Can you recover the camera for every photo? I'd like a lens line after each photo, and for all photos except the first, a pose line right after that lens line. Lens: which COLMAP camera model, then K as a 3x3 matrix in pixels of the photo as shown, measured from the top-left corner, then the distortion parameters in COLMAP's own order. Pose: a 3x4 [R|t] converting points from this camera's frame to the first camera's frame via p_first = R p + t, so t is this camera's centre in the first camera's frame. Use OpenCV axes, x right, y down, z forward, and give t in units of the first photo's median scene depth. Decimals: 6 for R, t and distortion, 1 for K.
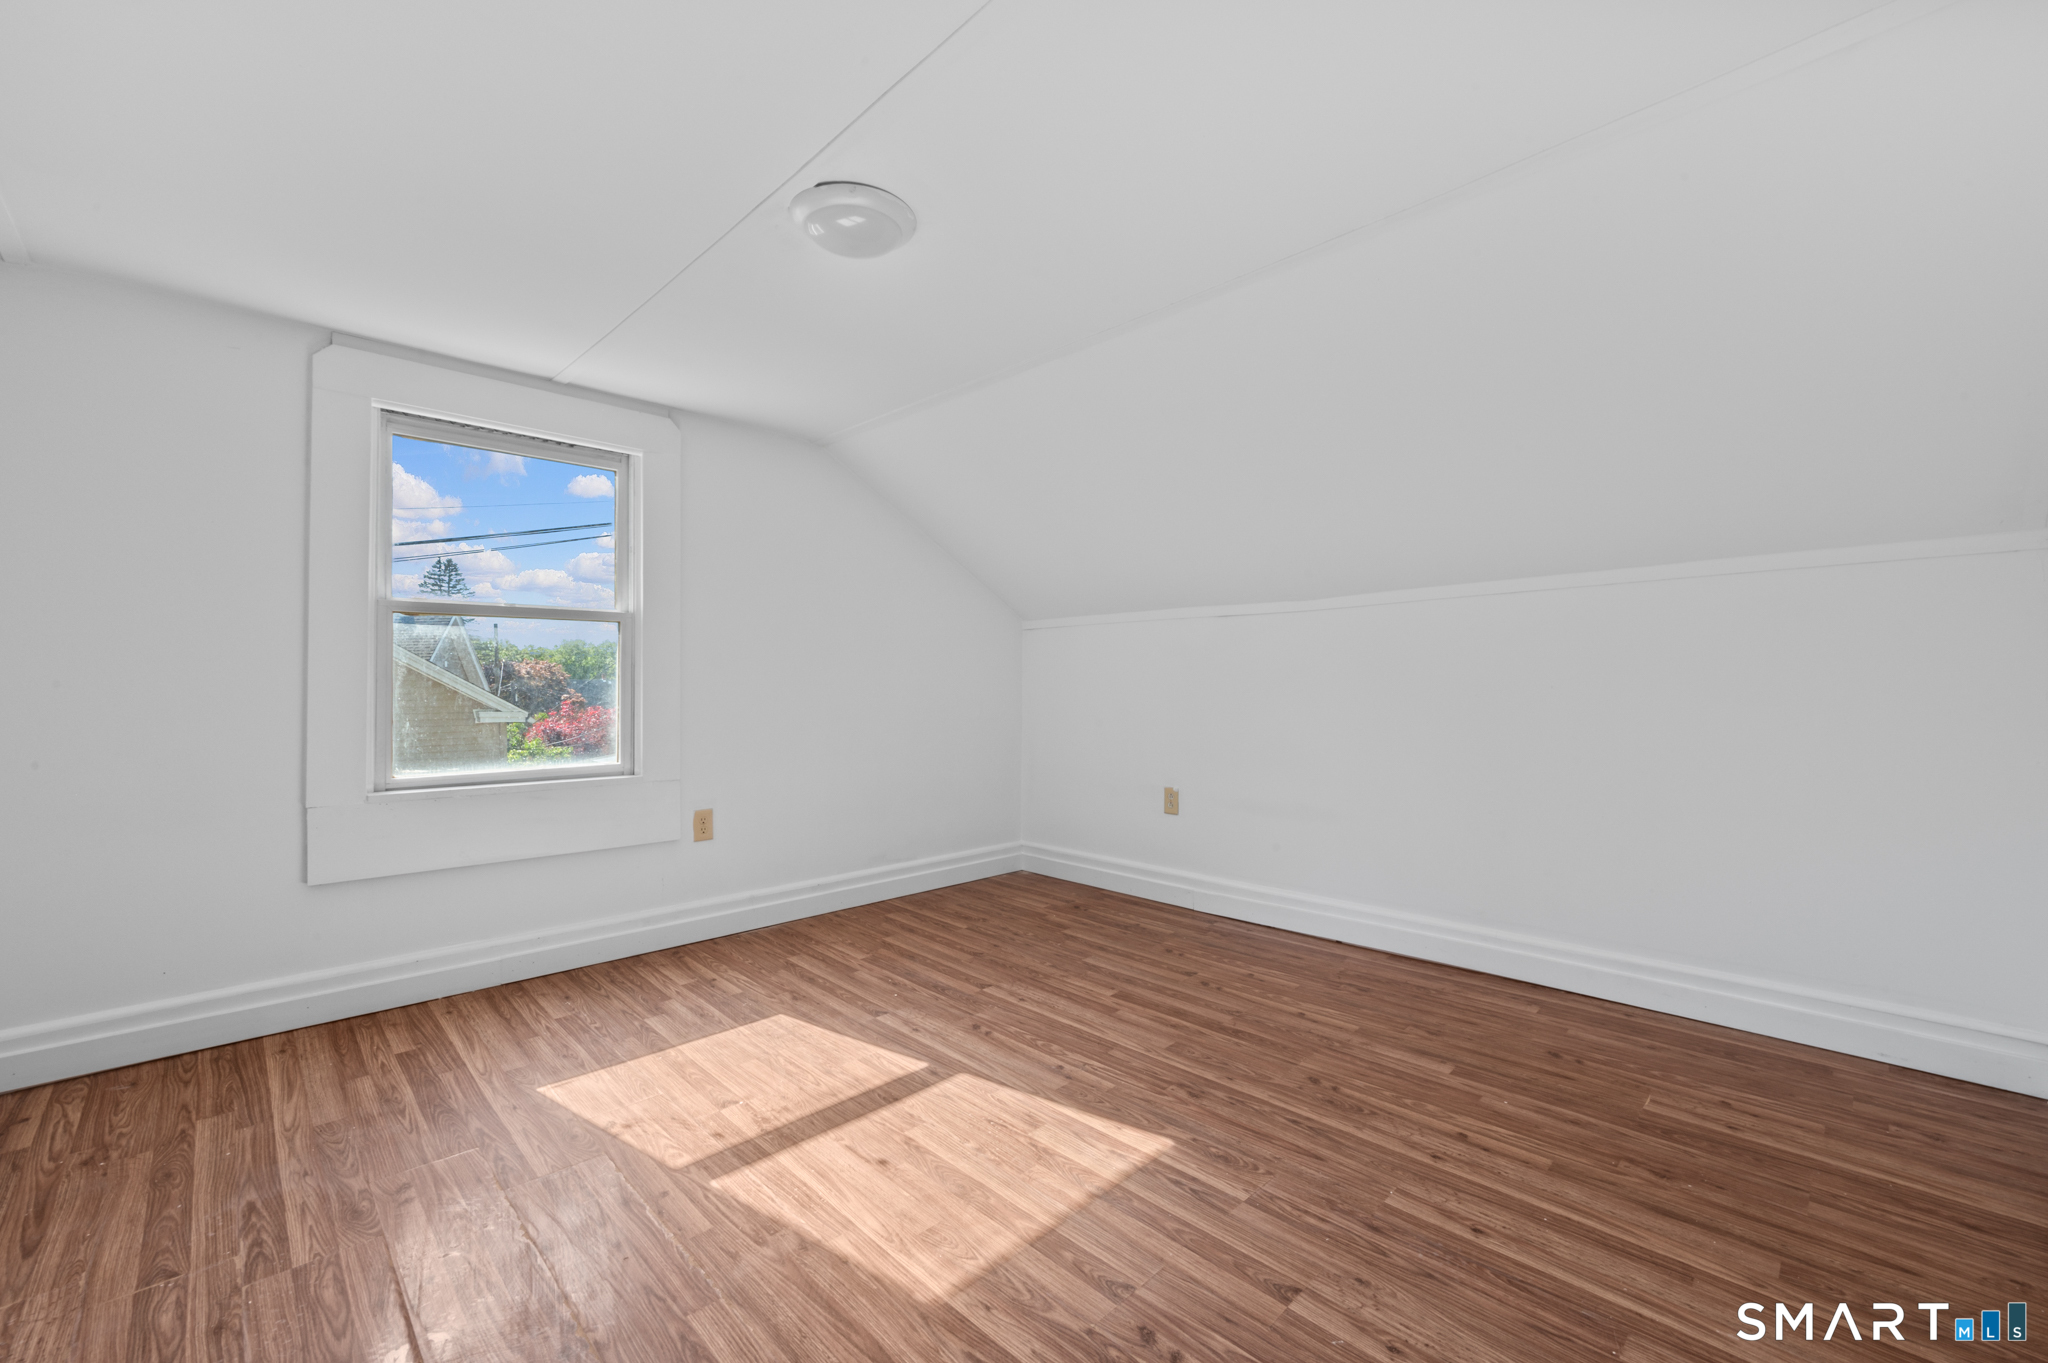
lens RADIAL K [[820.9, 0, 1033.9], [0, 820.9, 681.2], [0, 0, 1]] dist [0.002305, -0.001011]
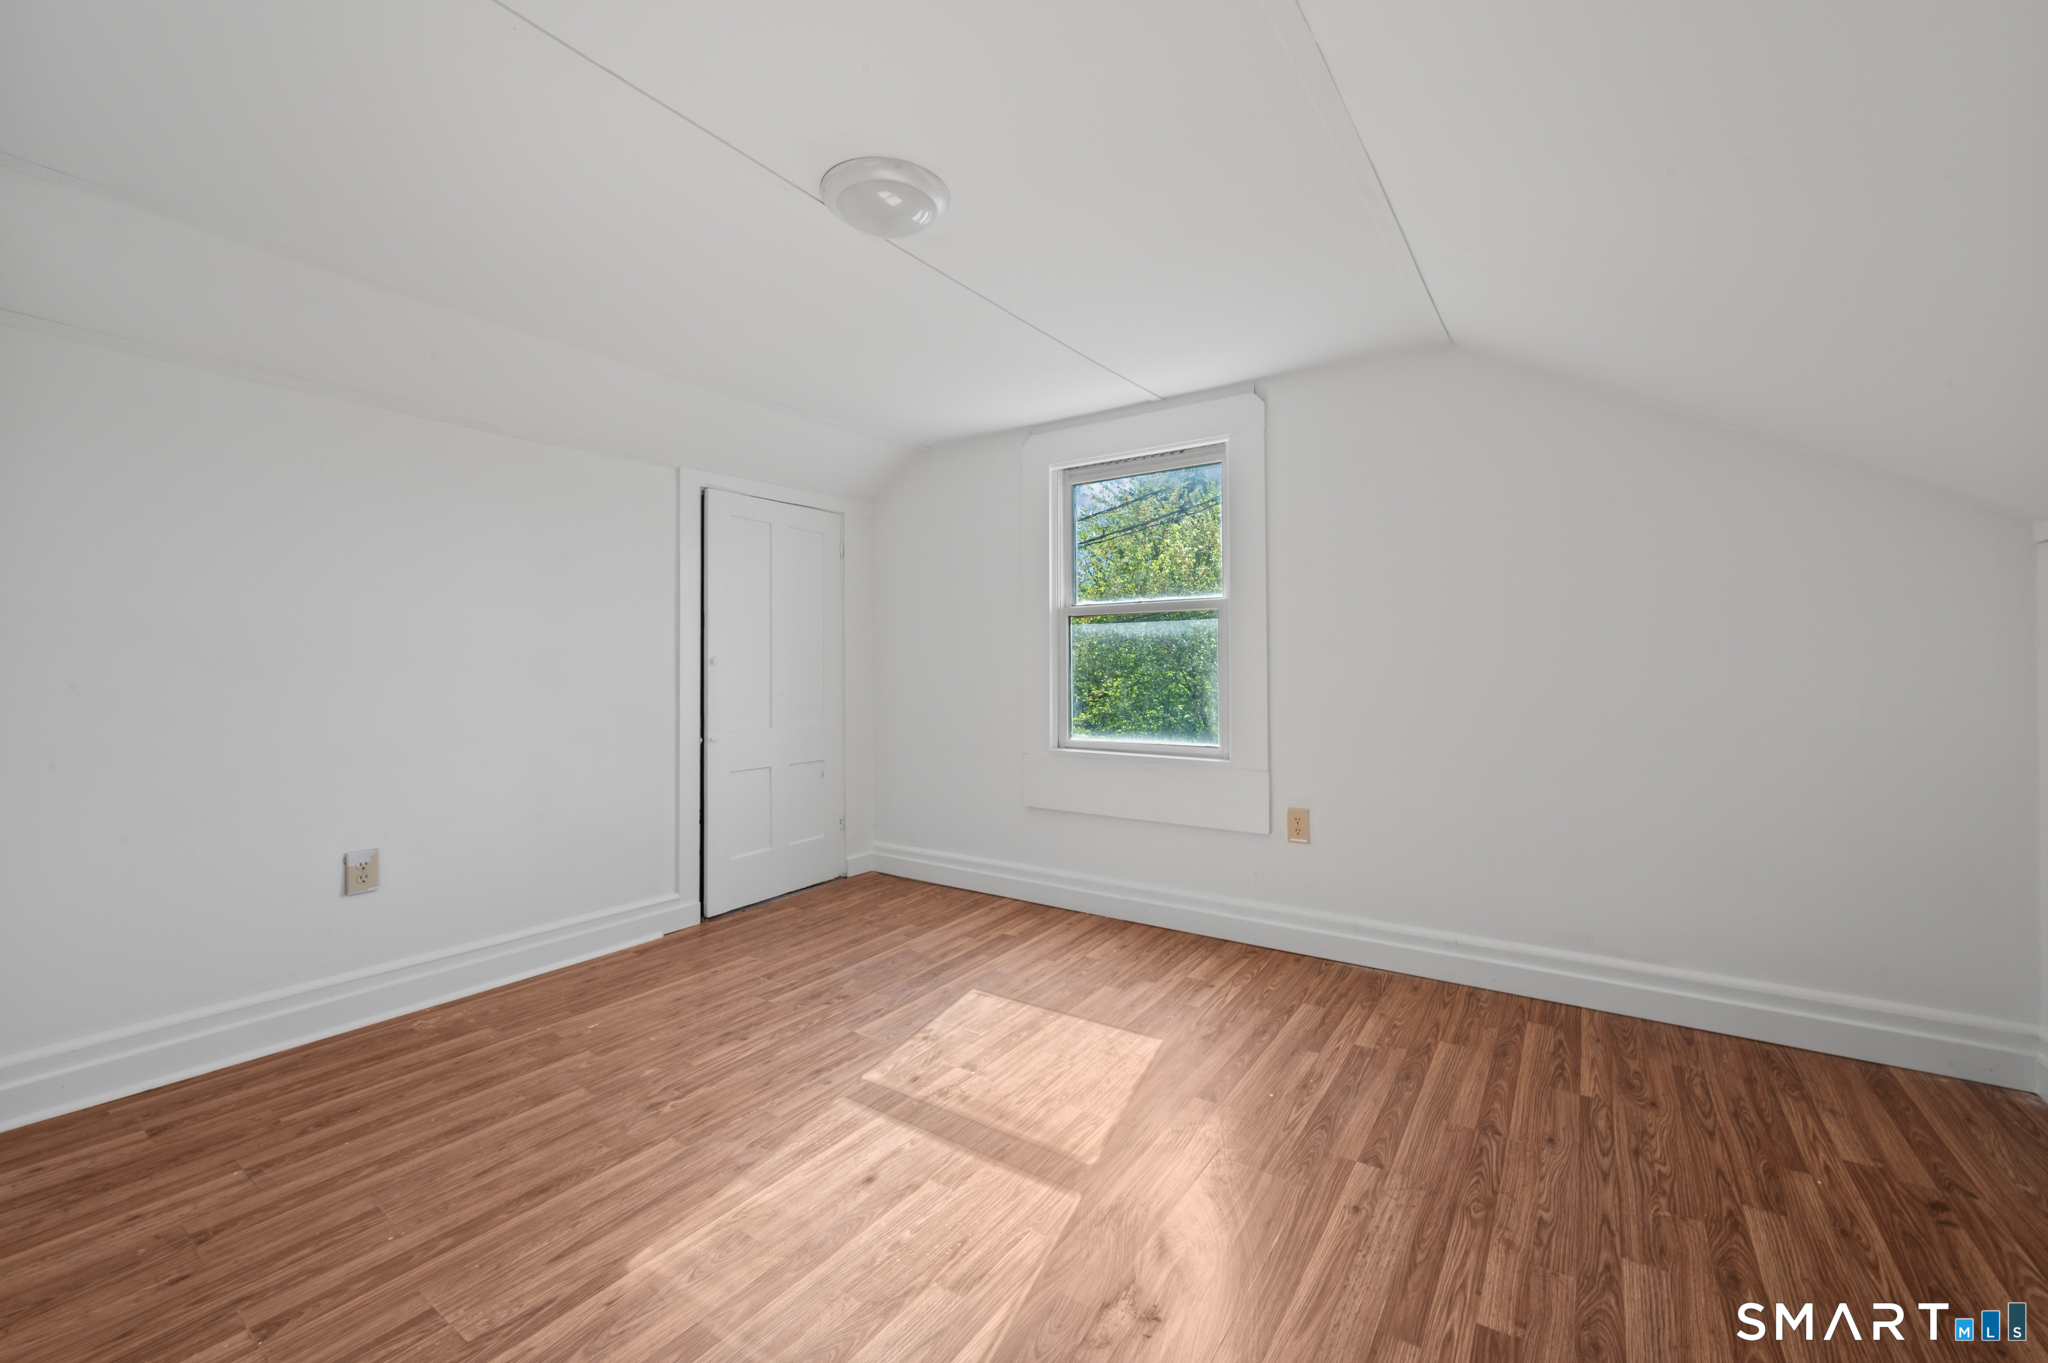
lens RADIAL K [[820.9, 0, 1039.2], [0, 820.9, 647.6], [0, 0, 1]] dist [0.002305, -0.001011]
pose [[0.199704, -0.023505, -0.979574, 0.683459], [0.008273, 0.999717, -0.022302, -0.002031], [0.979821, -0.003650, 0.199842, 0.863963]]
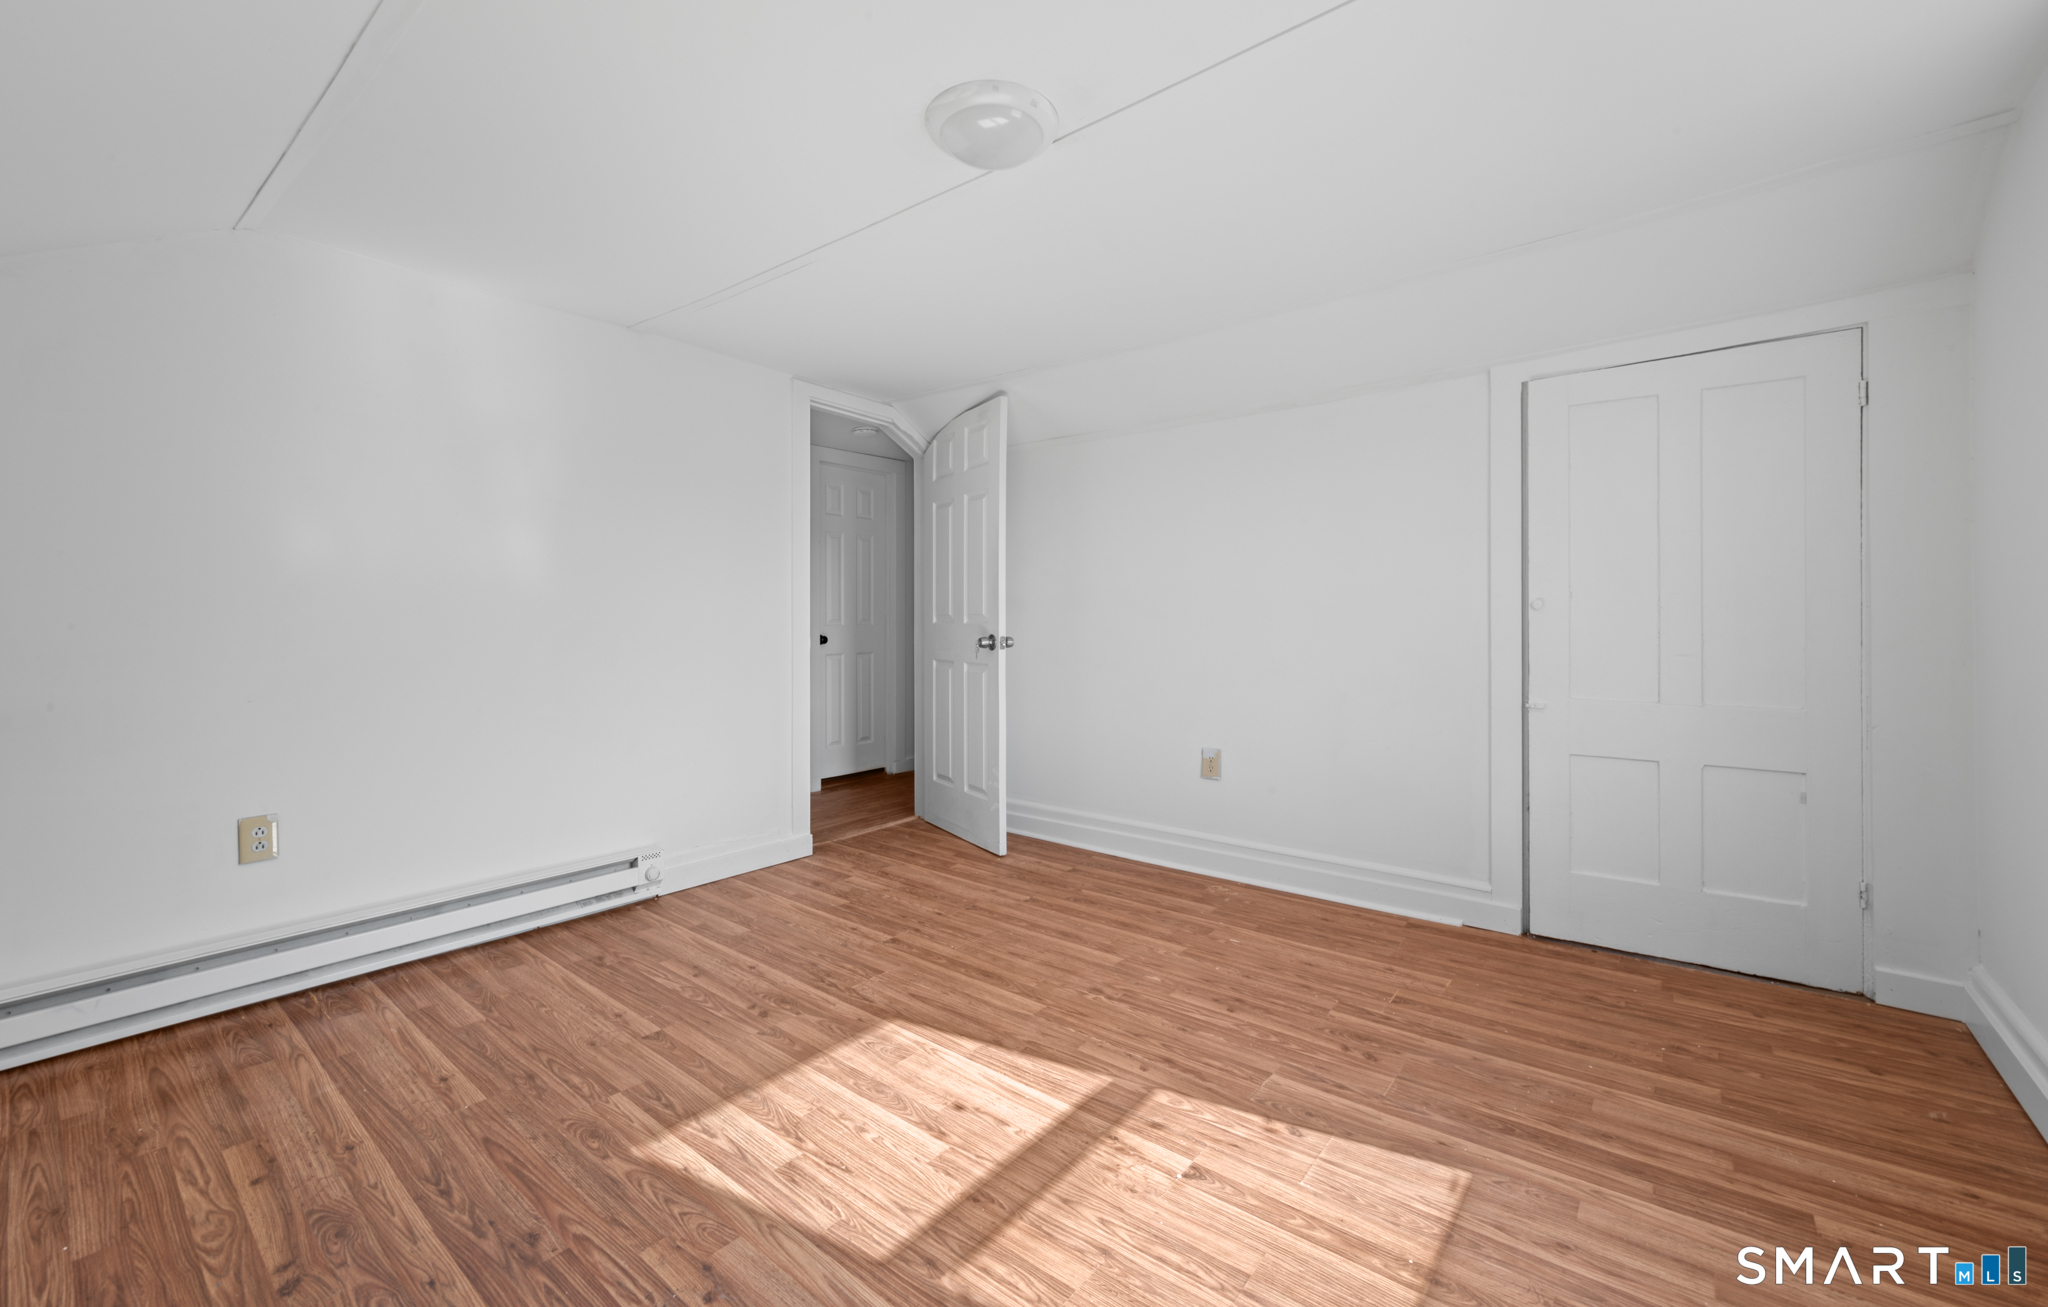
lens RADIAL K [[818.6, 0, 1033.9], [0, 818.6, 633.7], [0, 0, 1]] dist [-0.002903, 0.000737]
pose [[-0.992938, 0.008690, -0.118312, -0.137489], [0.006943, 0.999861, 0.015175, 0.001694], [0.118427, 0.014246, -0.992860, 1.699984]]
